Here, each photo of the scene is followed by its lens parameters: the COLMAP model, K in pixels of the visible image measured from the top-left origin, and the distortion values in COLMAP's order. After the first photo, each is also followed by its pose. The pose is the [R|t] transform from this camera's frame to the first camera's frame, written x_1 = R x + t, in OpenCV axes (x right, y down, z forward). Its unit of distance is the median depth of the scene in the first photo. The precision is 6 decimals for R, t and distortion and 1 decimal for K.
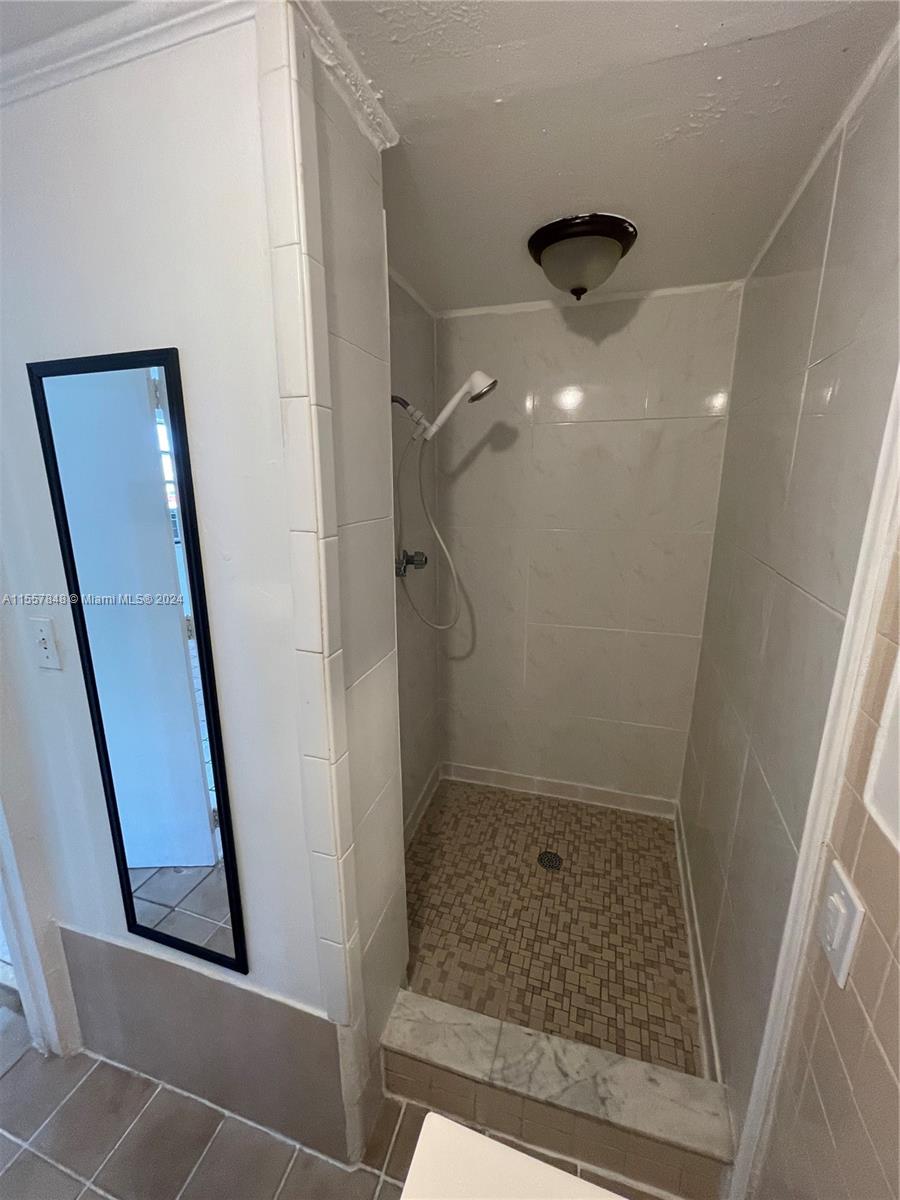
lens RADIAL K [[485.9, 0, 446.5], [0, 485.9, 594.6], [0, 0, 1]] dist [-0.016327, 0.009449]
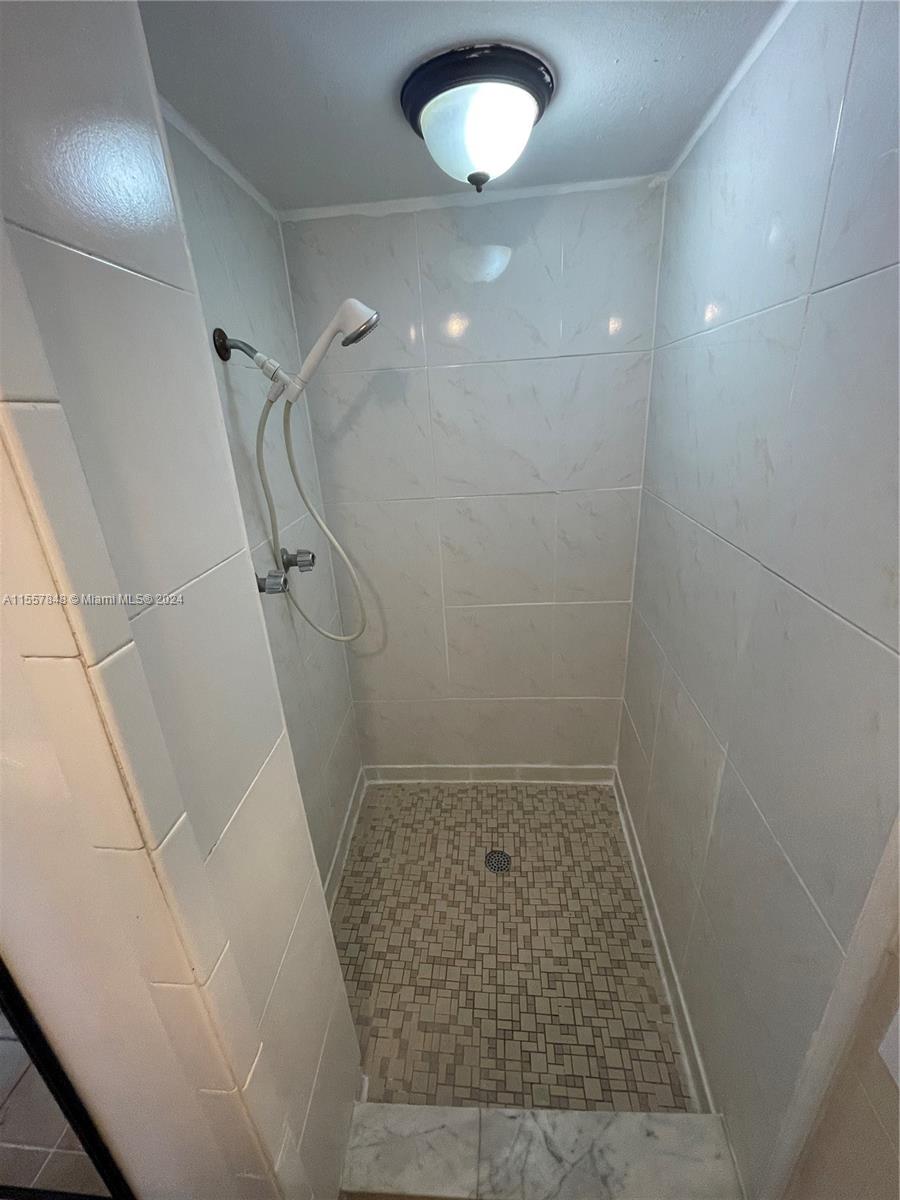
lens RADIAL K [[484.7, 0, 445.3], [0, 484.7, 594.5], [0, 0, 1]] dist [-0.003597, -0.000245]
pose [[0.972963, -0.131425, 0.189921, 0.008662], [0.106276, 0.984845, 0.137061, -0.104872], [-0.205056, -0.113171, 0.972185, 0.207676]]
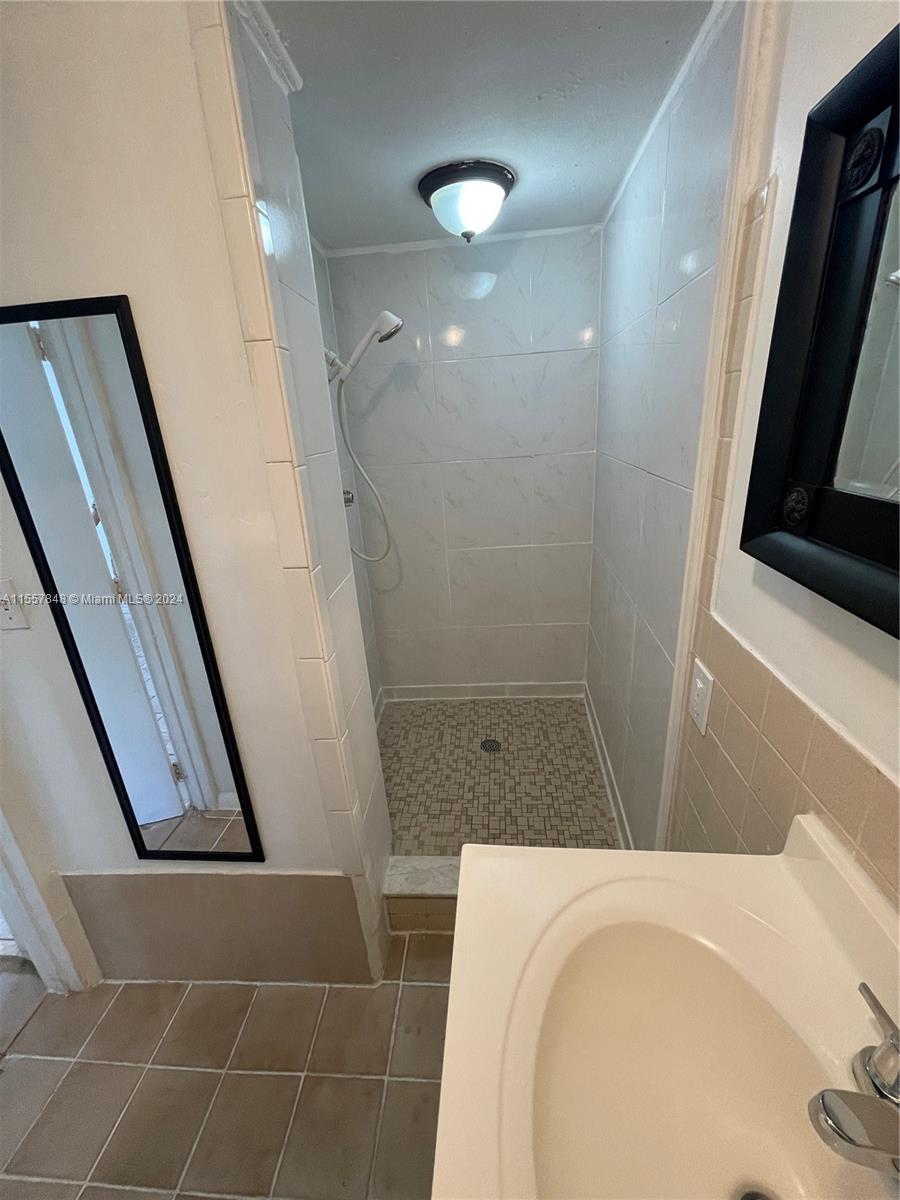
lens RADIAL K [[484.3, 0, 447.6], [0, 484.3, 594.4], [0, 0, 1]] dist [-0.004027, -0.000049]
pose [[0.970886, -0.134713, 0.198075, -0.084246], [0.114004, 0.987087, 0.112524, 0.046090], [-0.210676, -0.086667, 0.973707, -0.111352]]
